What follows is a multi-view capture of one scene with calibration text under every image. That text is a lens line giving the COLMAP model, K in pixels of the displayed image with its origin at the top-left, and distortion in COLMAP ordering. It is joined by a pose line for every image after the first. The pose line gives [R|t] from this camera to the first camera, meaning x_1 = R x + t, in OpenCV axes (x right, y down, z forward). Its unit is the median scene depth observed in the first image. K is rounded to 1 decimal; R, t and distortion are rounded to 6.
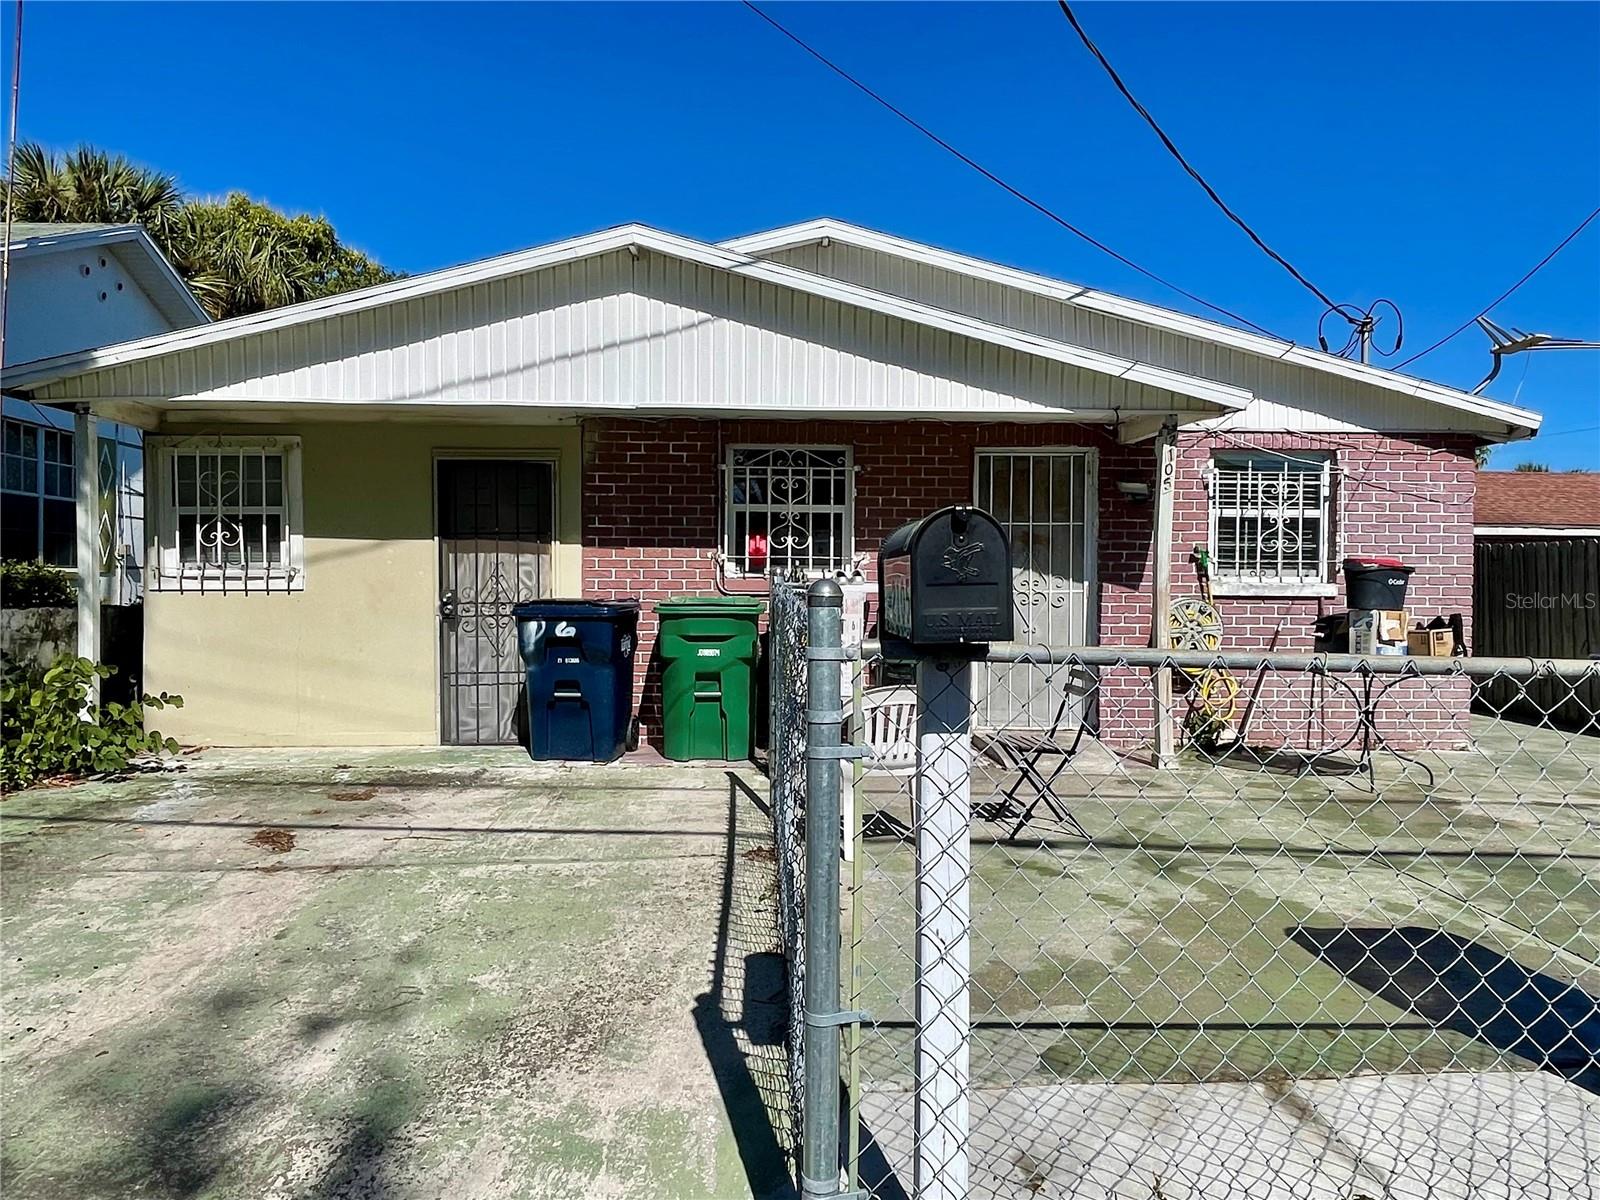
lens RADIAL K [[1102.8, 0, 800.0], [0, 1102.8, 600.0], [0, 0, 1]] dist [0.006609, -0.026274]
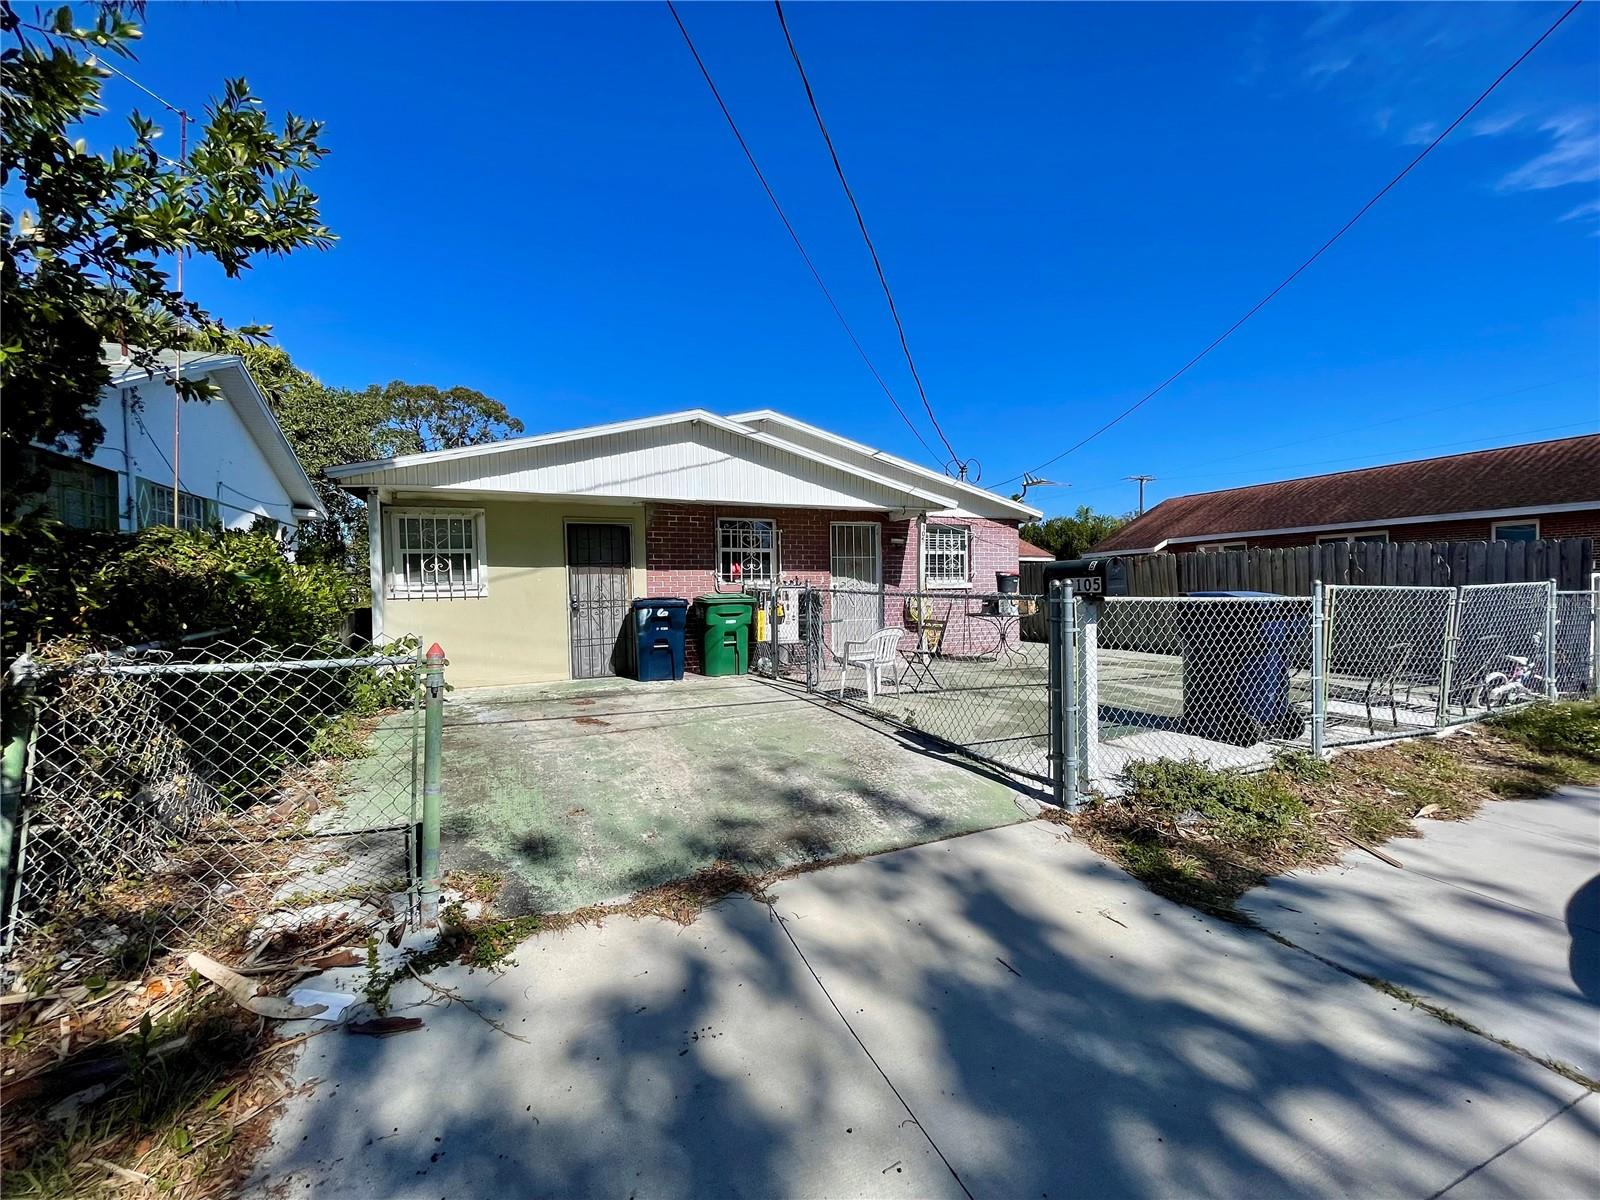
lens RADIAL K [[638.5, 0, 800.0], [0, 638.5, 600.0], [0, 0, 1]] dist [-0.000005, 0.000019]
pose [[0.930515, -0.027647, 0.365209, -0.357722], [0.026840, 0.999613, 0.007286, 0.002455], [-0.365269, 0.003022, 0.930897, -0.126141]]
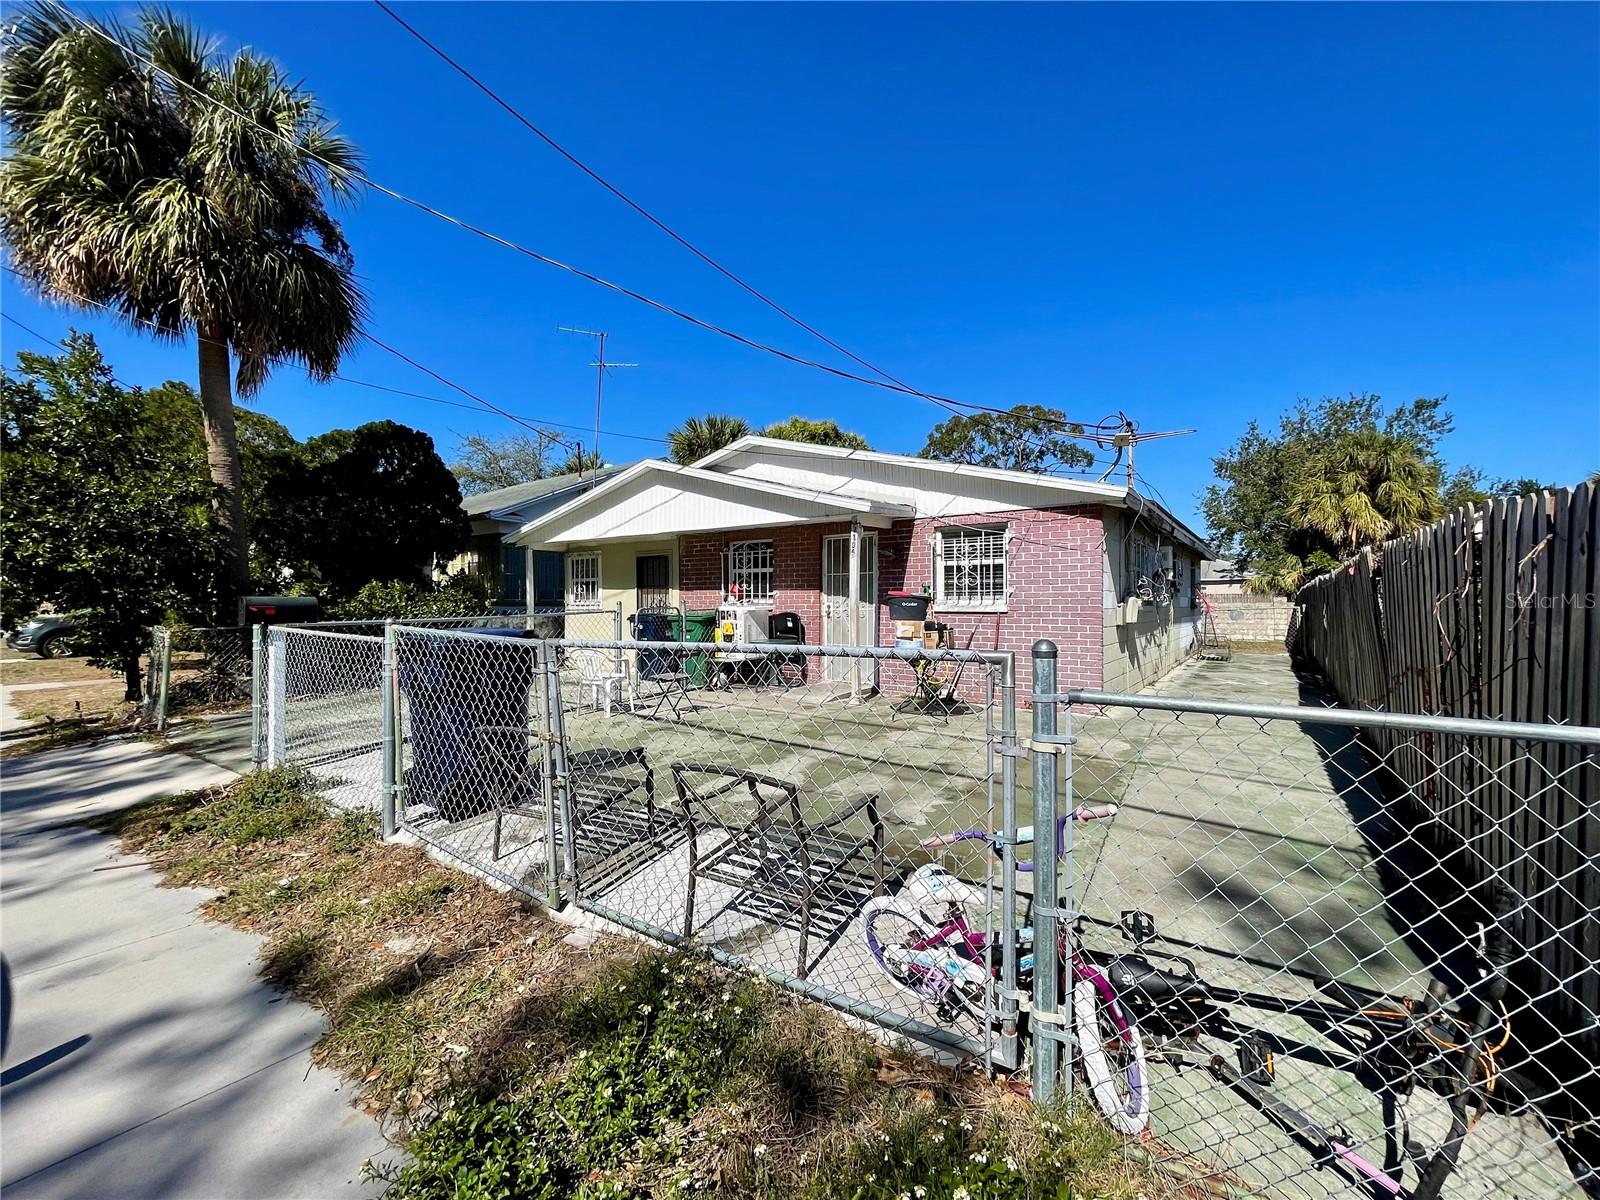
lens RADIAL K [[665.9, 0, 800.0], [0, 665.9, 600.0], [0, 0, 1]] dist [-0.000284, 0.000005]
pose [[0.796978, -0.011896, -0.603891, 0.858343], [0.000916, 0.999829, -0.018487, -0.002852], [0.604007, 0.014181, 0.796853, 0.035554]]
